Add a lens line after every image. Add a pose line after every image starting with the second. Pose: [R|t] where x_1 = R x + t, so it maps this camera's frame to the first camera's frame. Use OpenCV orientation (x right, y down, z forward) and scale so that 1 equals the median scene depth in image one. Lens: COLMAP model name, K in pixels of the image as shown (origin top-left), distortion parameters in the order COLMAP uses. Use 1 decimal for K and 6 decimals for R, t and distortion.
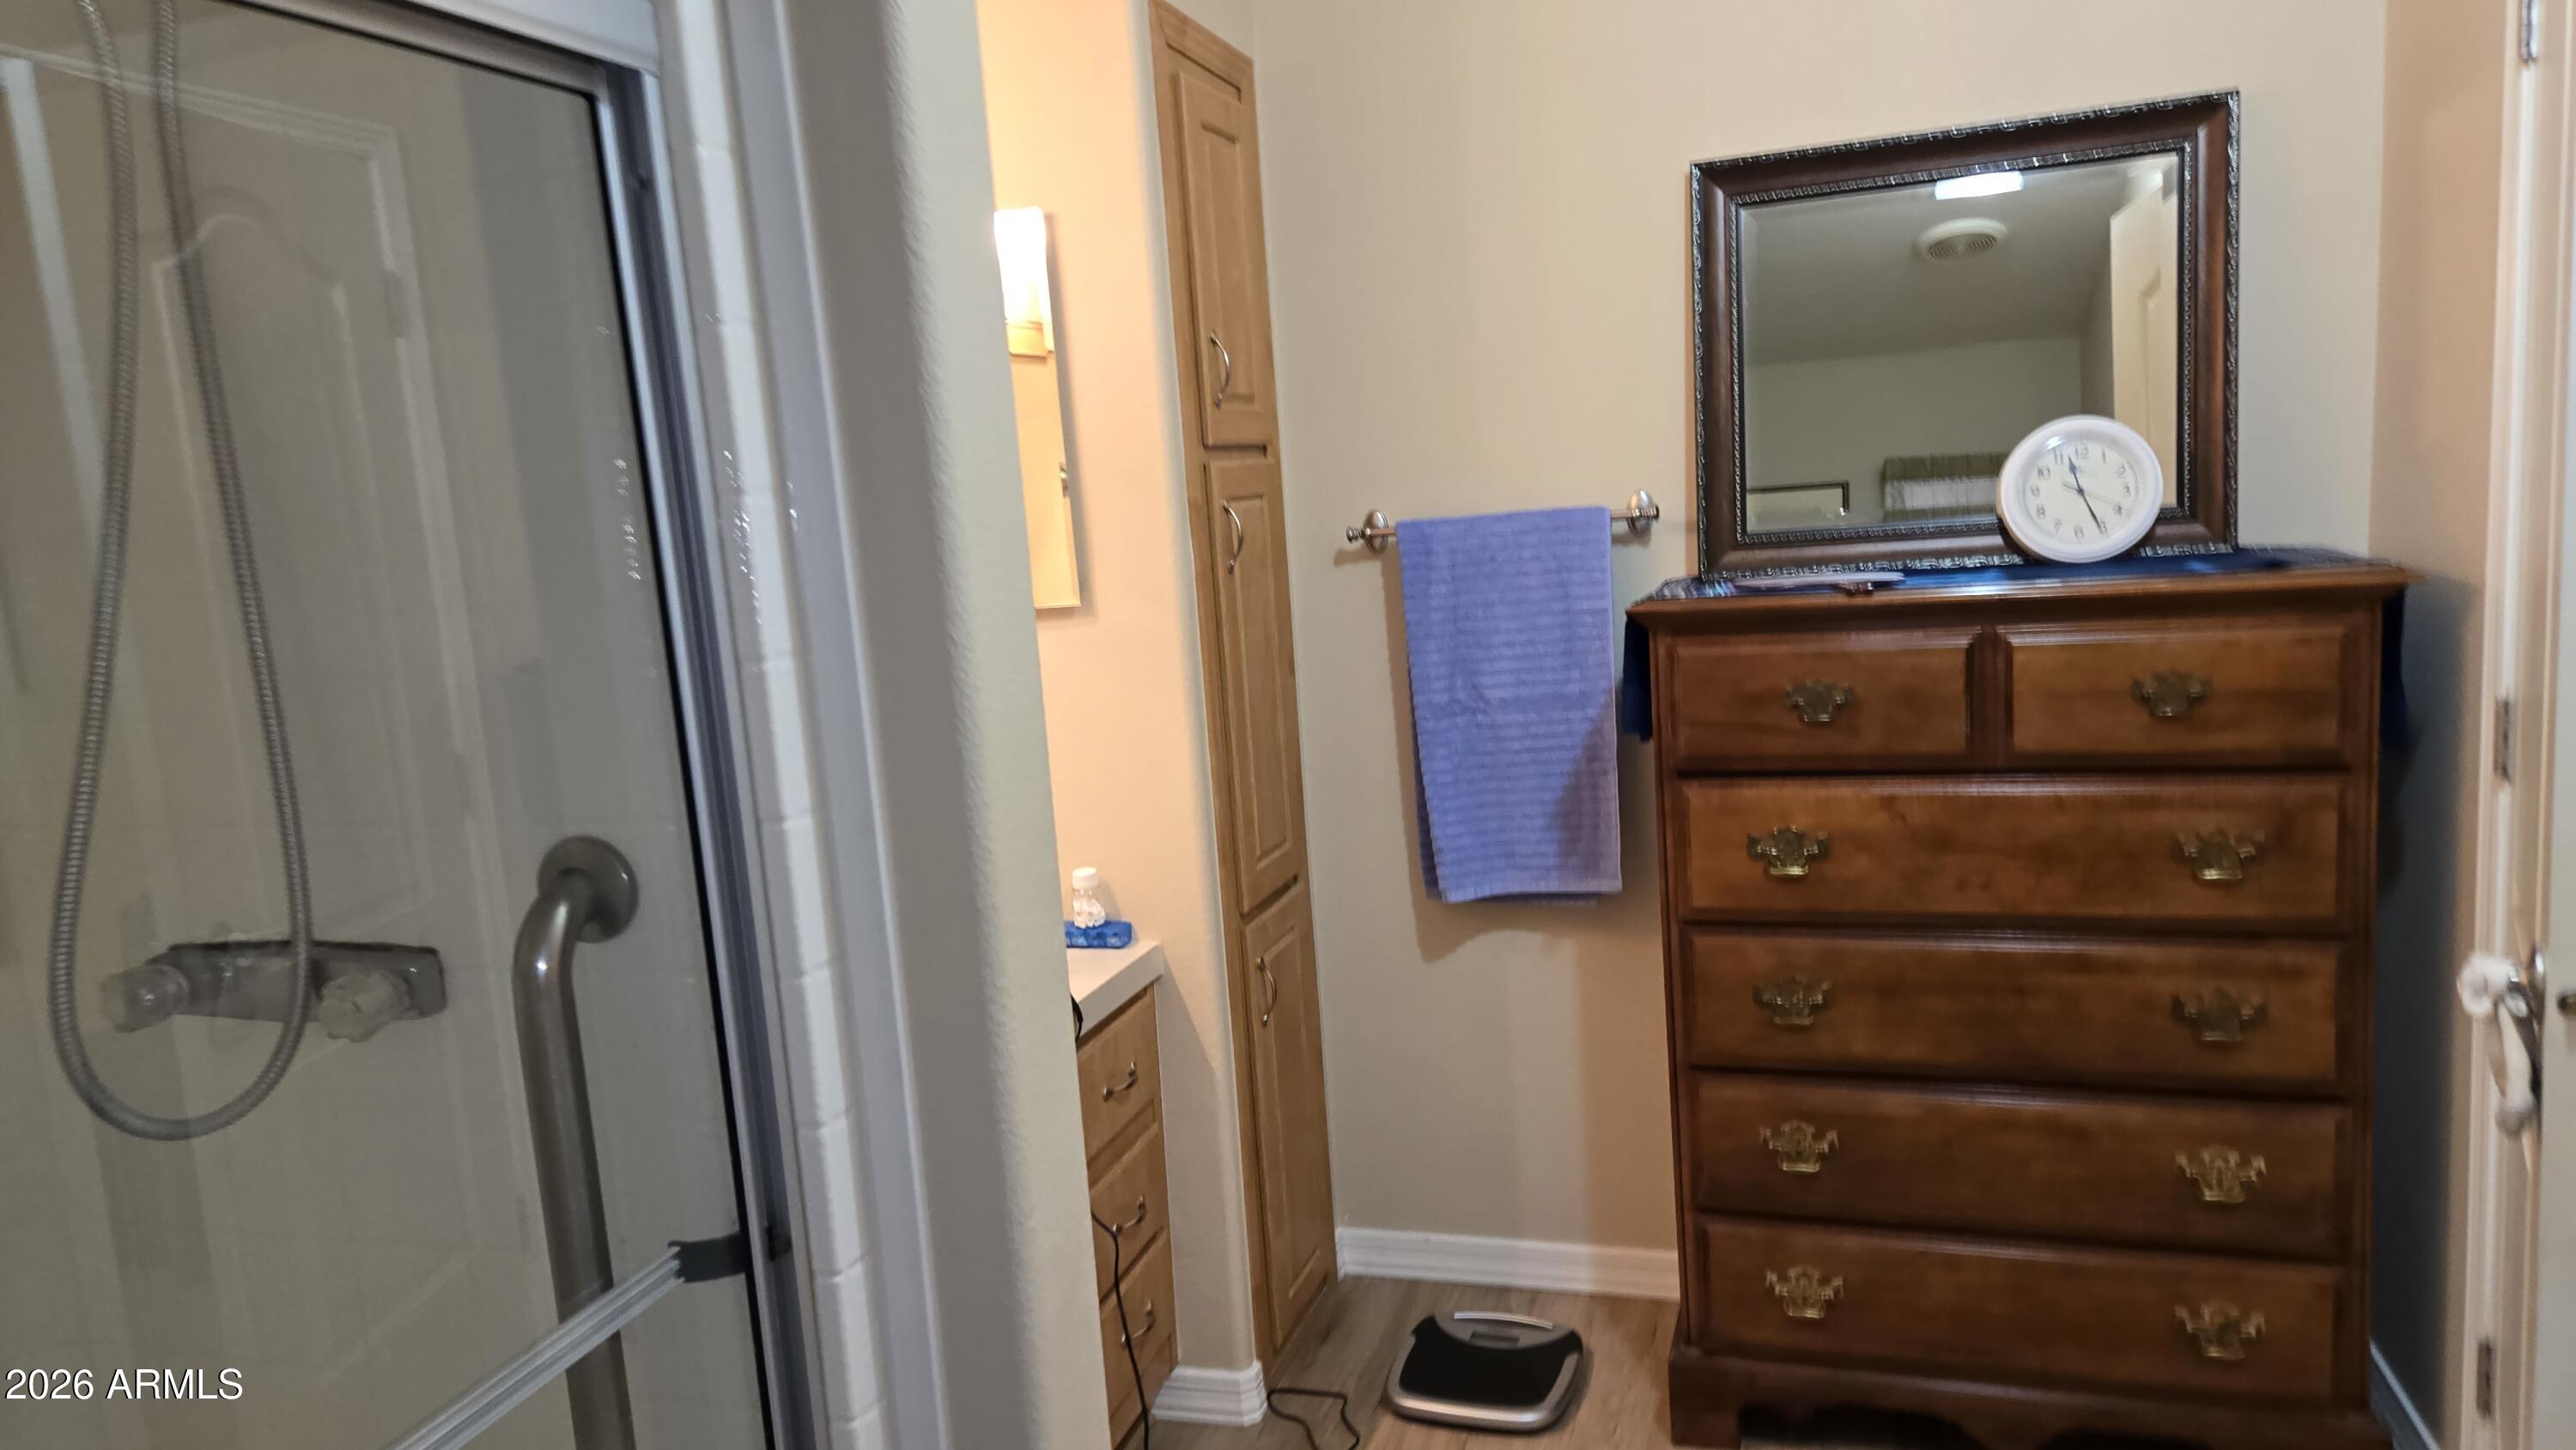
lens RADIAL K [[1704.5, 0, 1284.0], [0, 1704.5, 728.1], [0, 0, 1]] dist [-0.001864, -0.005128]
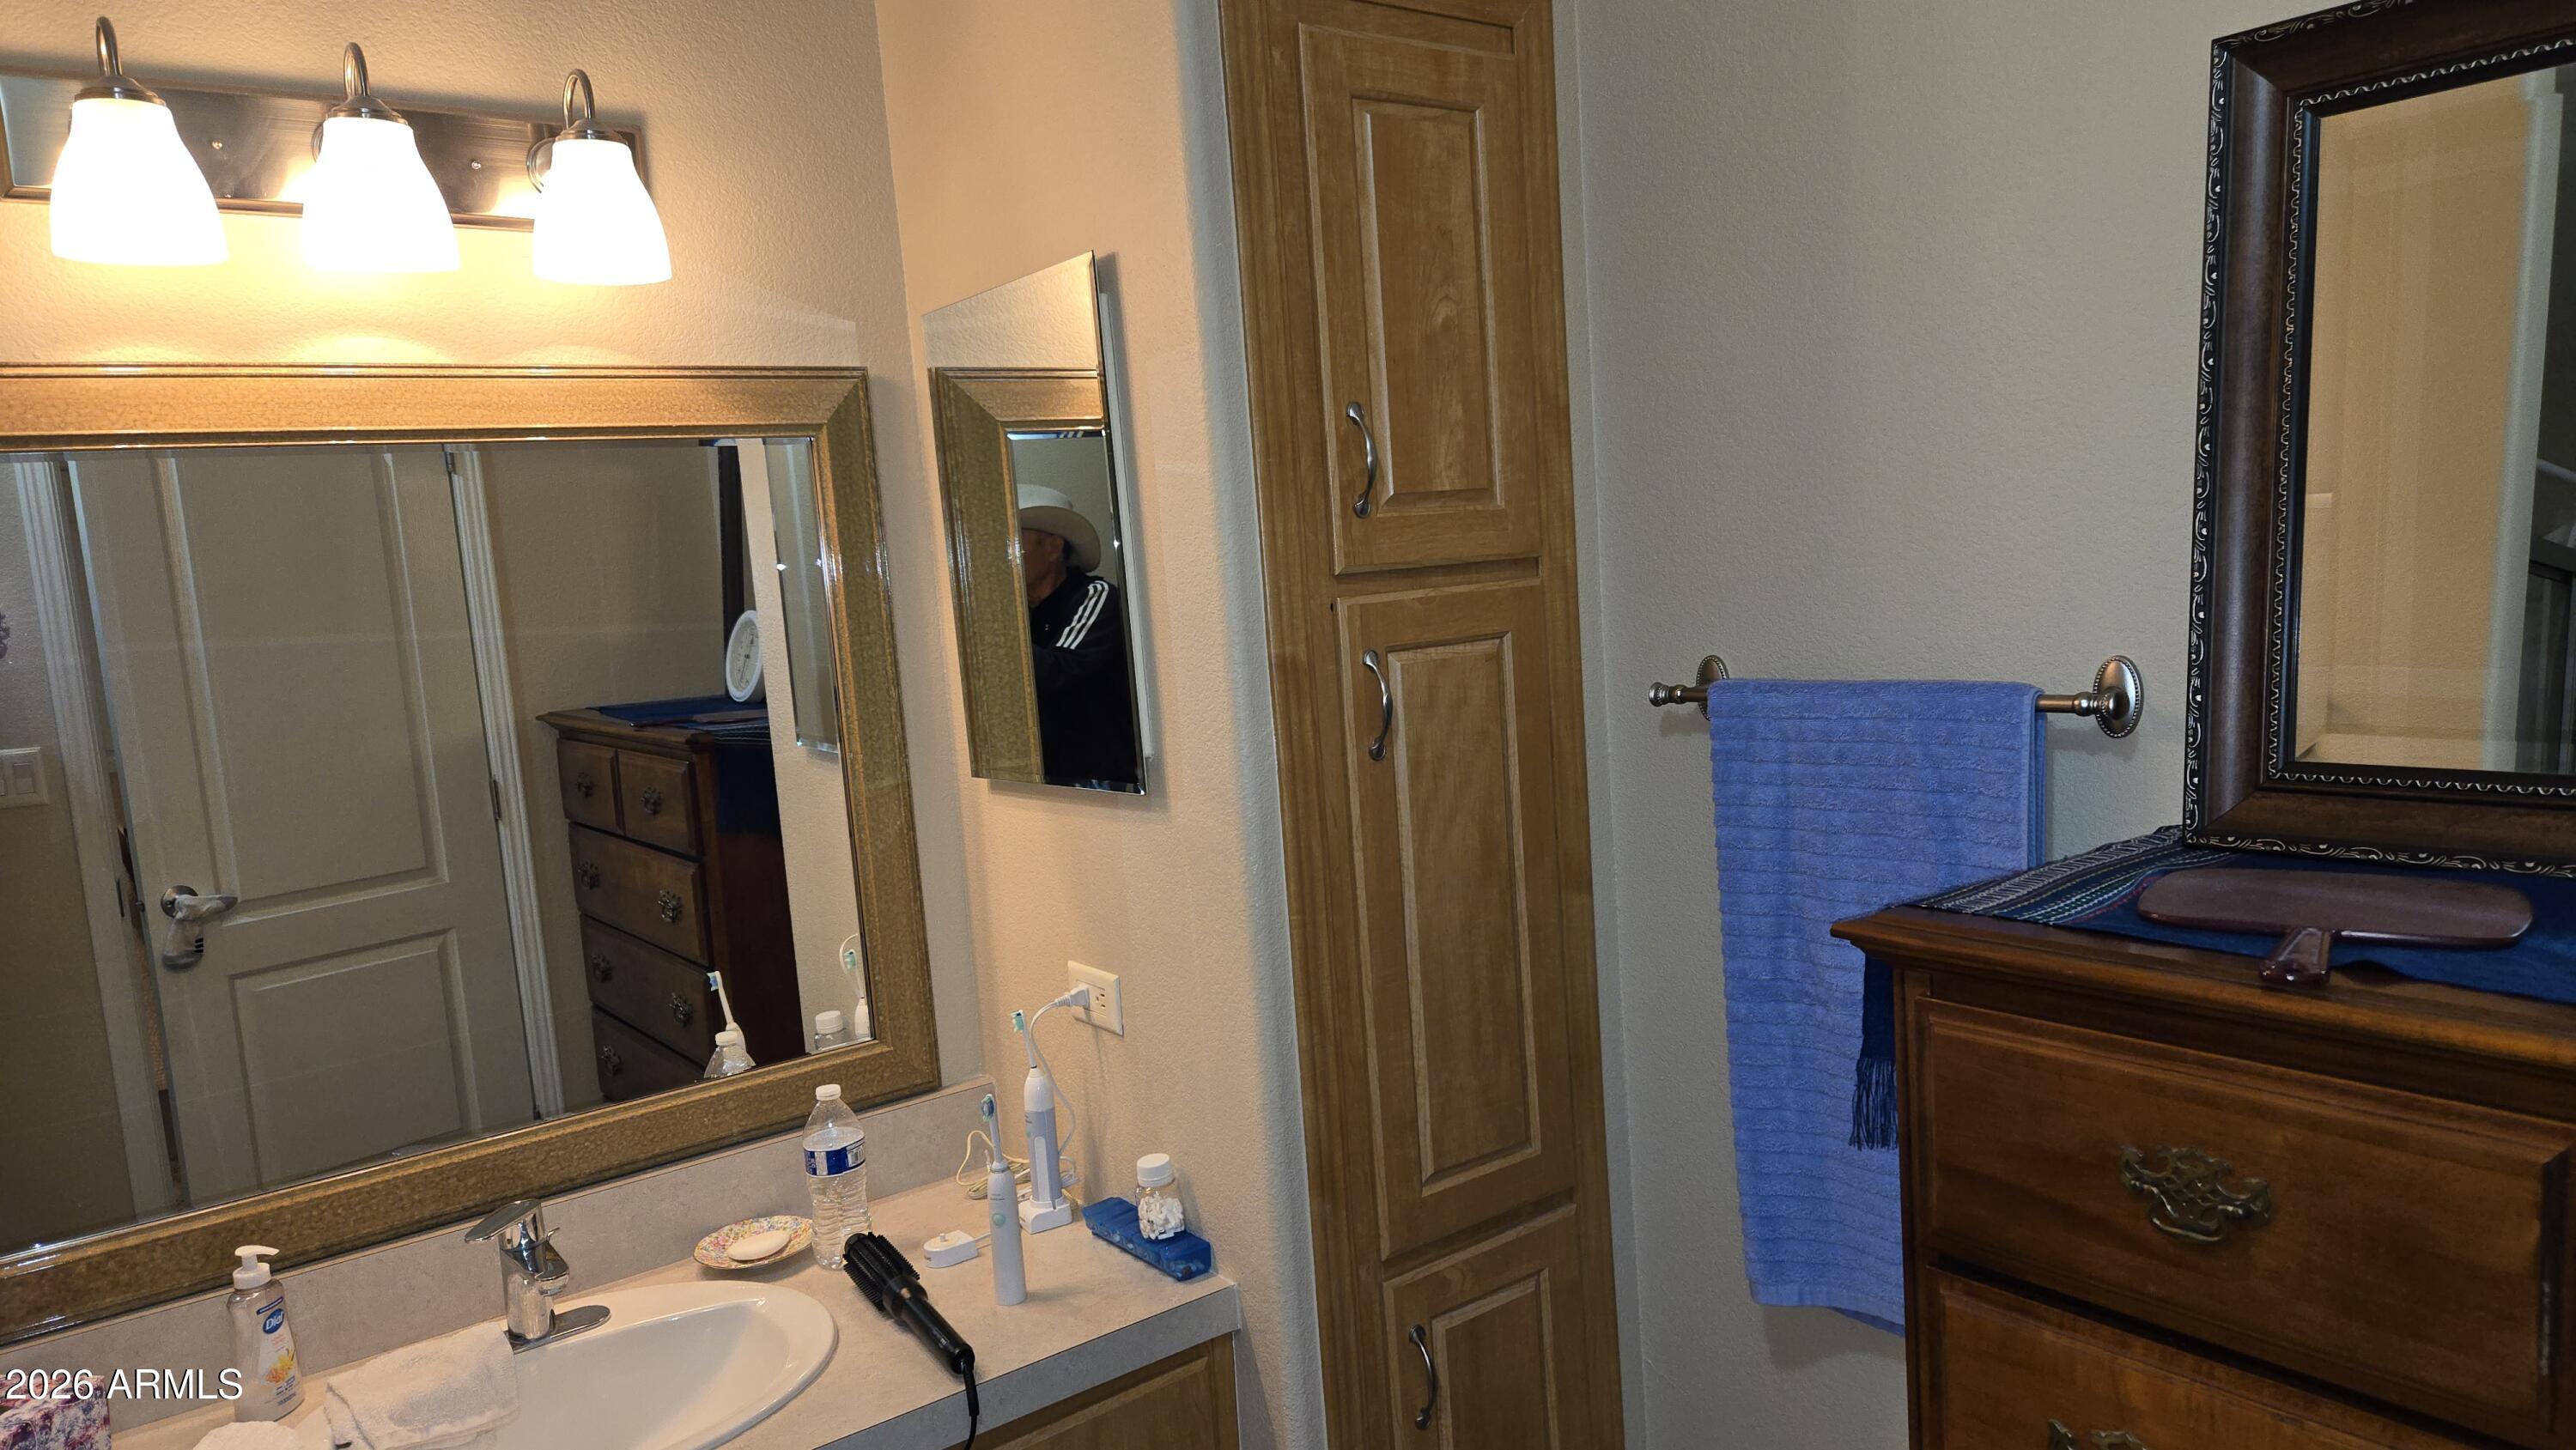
lens RADIAL K [[1704.5, 0, 1288.9], [0, 1704.5, 720.2], [0, 0, 1]] dist [-0.001864, -0.005128]
pose [[0.825886, 0.066453, -0.559907, 0.309109], [-0.062775, 0.997694, 0.025816, -0.119967], [0.560331, 0.013827, 0.828153, 0.415163]]
